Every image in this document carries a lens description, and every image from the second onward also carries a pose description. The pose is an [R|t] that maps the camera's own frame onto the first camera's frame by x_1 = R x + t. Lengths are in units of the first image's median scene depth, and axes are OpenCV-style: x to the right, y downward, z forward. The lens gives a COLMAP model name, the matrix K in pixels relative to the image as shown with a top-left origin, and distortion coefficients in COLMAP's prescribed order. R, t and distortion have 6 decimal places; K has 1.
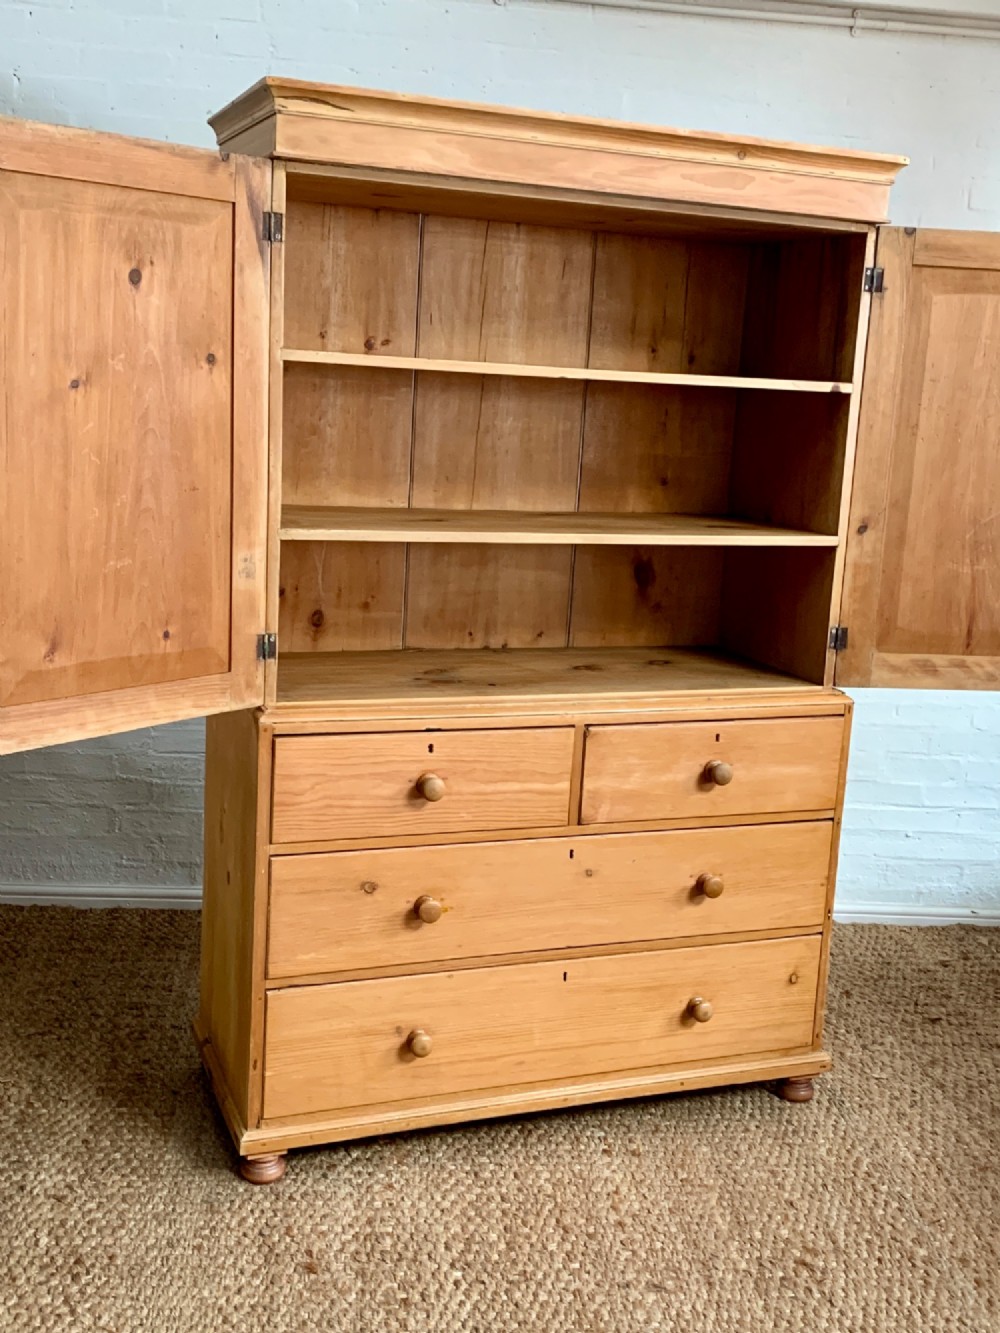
lens RADIAL K [[1466.4, 0, 501.5], [0, 1466.4, 647.2], [0, 0, 1]] dist [0.132584, -0.305471]
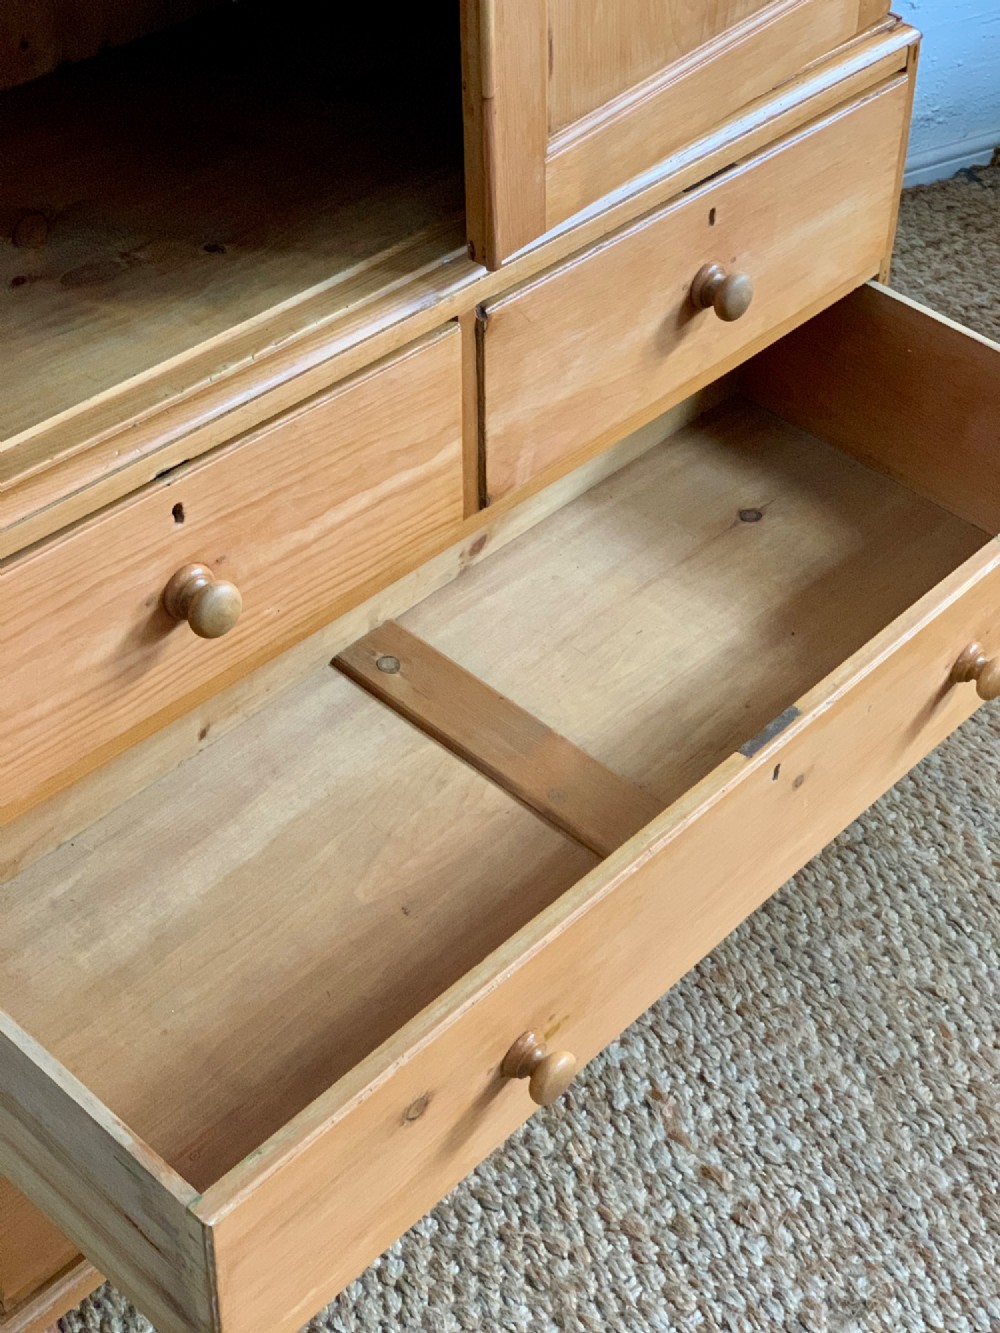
lens RADIAL K [[1996.6, 0, 512.1], [0, 1996.6, 657.3], [0, 0, 1]] dist [0.226149, -1.120955]
pose [[0.901902, -0.325042, 0.284466, -0.121818], [0.132985, 0.835541, 0.533091, -0.157911], [-0.410960, -0.442966, 0.796802, 0.481596]]
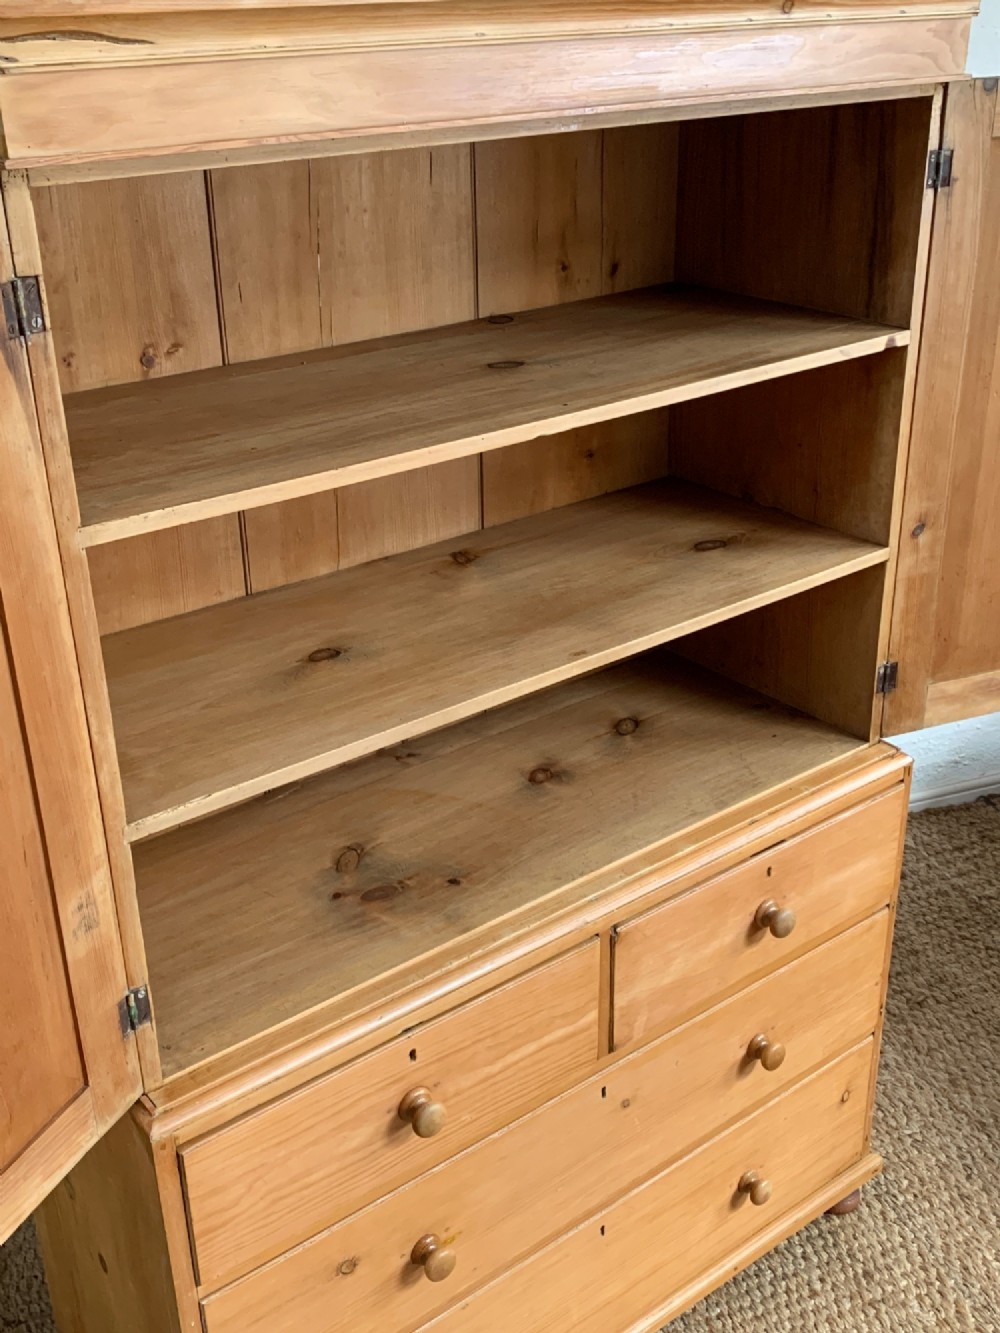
lens RADIAL K [[1465.5, 0, 508.2], [0, 1465.5, 648.7], [0, 0, 1]] dist [0.069922, -0.141355]
pose [[0.953257, -0.186729, 0.237557, -0.116704], [0.119900, 0.955406, 0.269857, -0.242297], [-0.277354, -0.228760, 0.933136, 0.405257]]
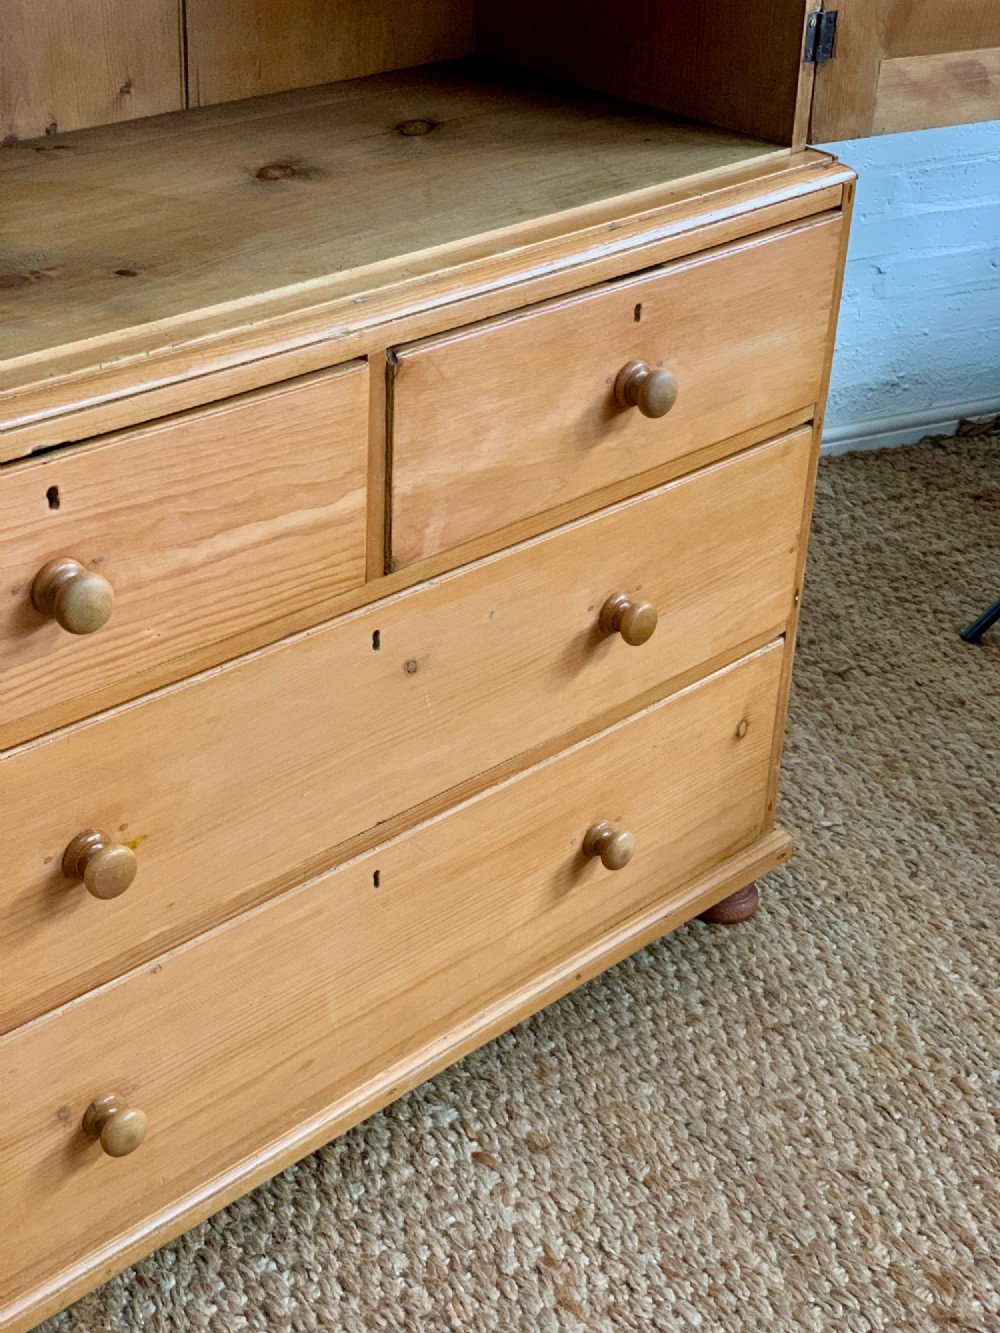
lens RADIAL K [[1992.1, 0, 507.1], [0, 1992.1, 648.9], [0, 0, 1]] dist [0.147590, -0.640362]
pose [[0.918190, -0.213395, 0.333752, -0.111477], [0.084588, 0.928691, 0.361078, -0.065035], [-0.387005, -0.303307, 0.870765, 0.457469]]
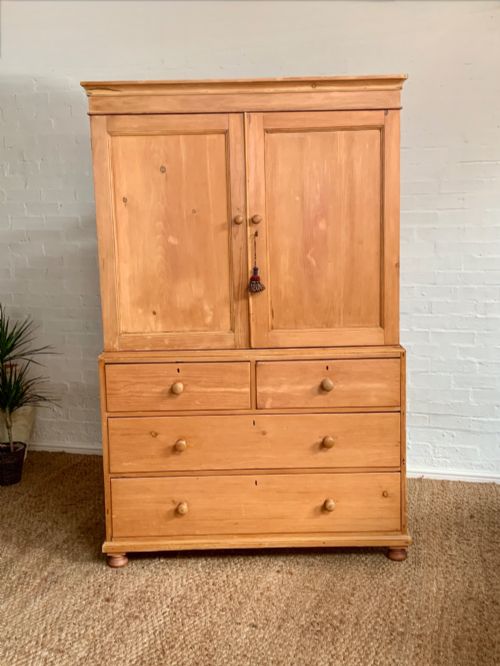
lens RADIAL K [[752.3, 0, 249.0], [0, 752.3, 323.5], [0, 0, 1]] dist [0.117260, -0.361659]
pose [[0.931187, -0.028747, -0.363406, 0.423648], [0.005431, 0.997869, -0.065021, 0.066953], [0.364501, 0.058573, 0.929359, -0.007297]]
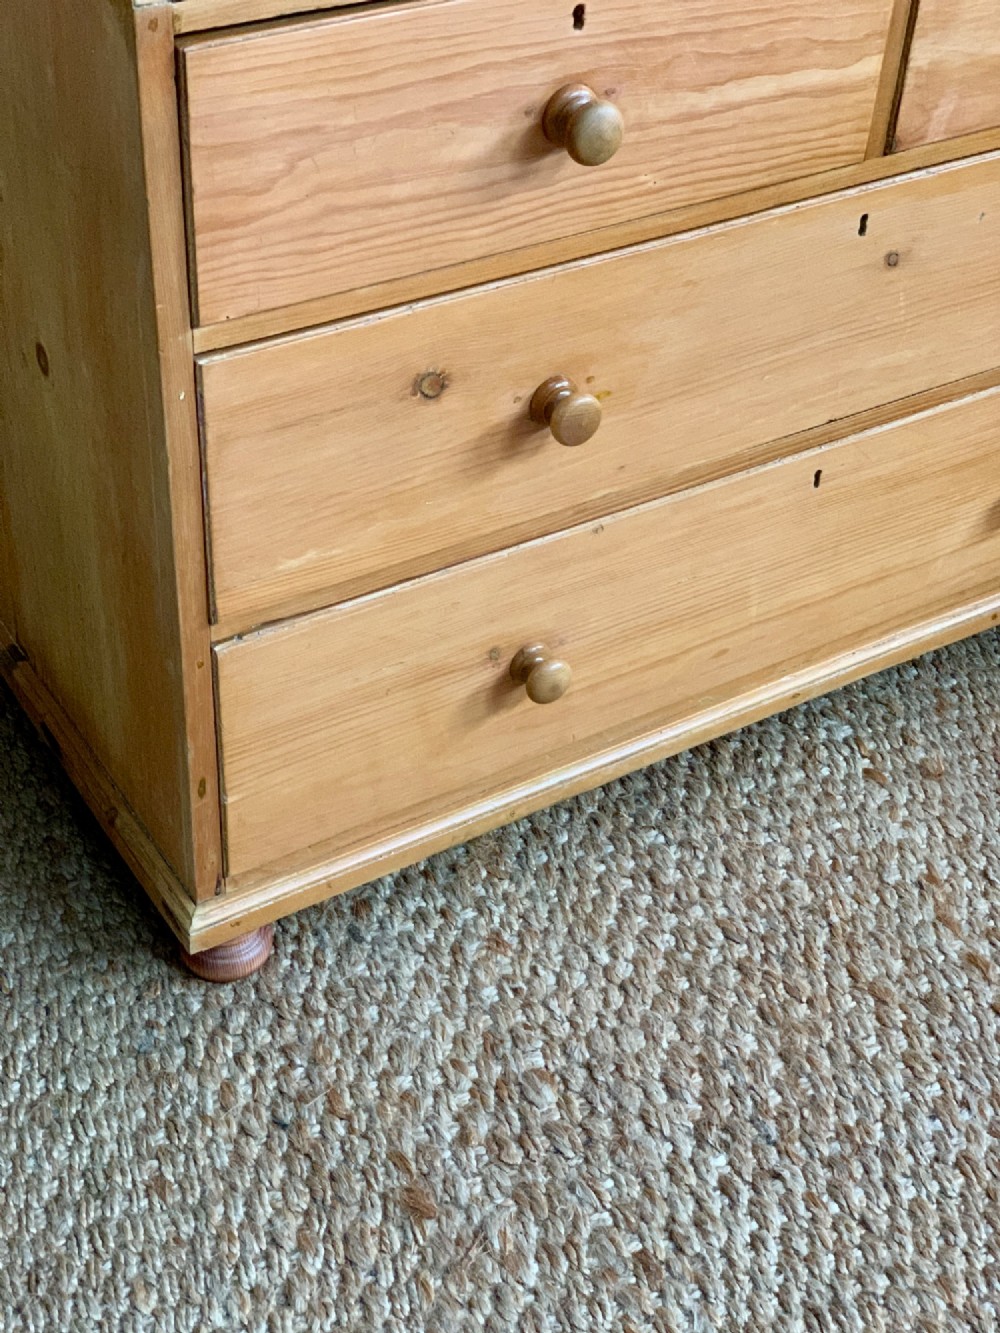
lens RADIAL K [[1992.1, 0, 507.1], [0, 1992.1, 648.9], [0, 0, 1]] dist [0.147590, -0.640362]
pose [[0.981362, -0.124401, 0.146470, -0.146556], [0.036881, 0.869946, 0.491765, -0.037995], [-0.188597, -0.477198, 0.858320, 0.458094]]
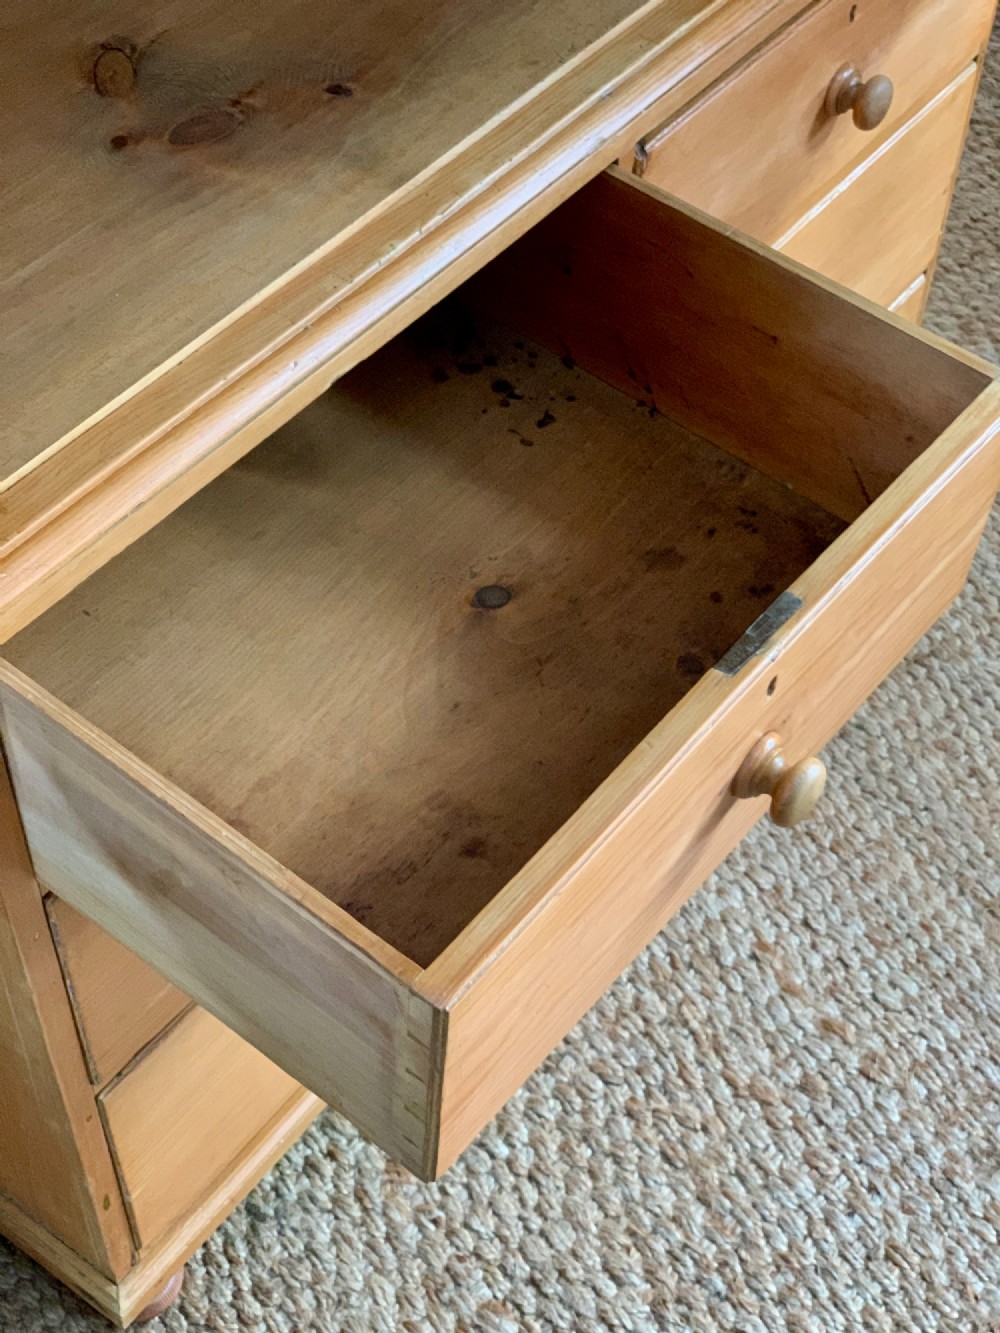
lens RADIAL K [[2014.7, 0, 532.0], [0, 2014.7, 644.3], [0, 0, 1]] dist [0.182088, -0.935968]
pose [[0.847449, -0.417045, 0.328486, -0.172006], [0.108309, 0.741571, 0.662074, -0.181052], [-0.519710, -0.525496, 0.673613, 0.589565]]
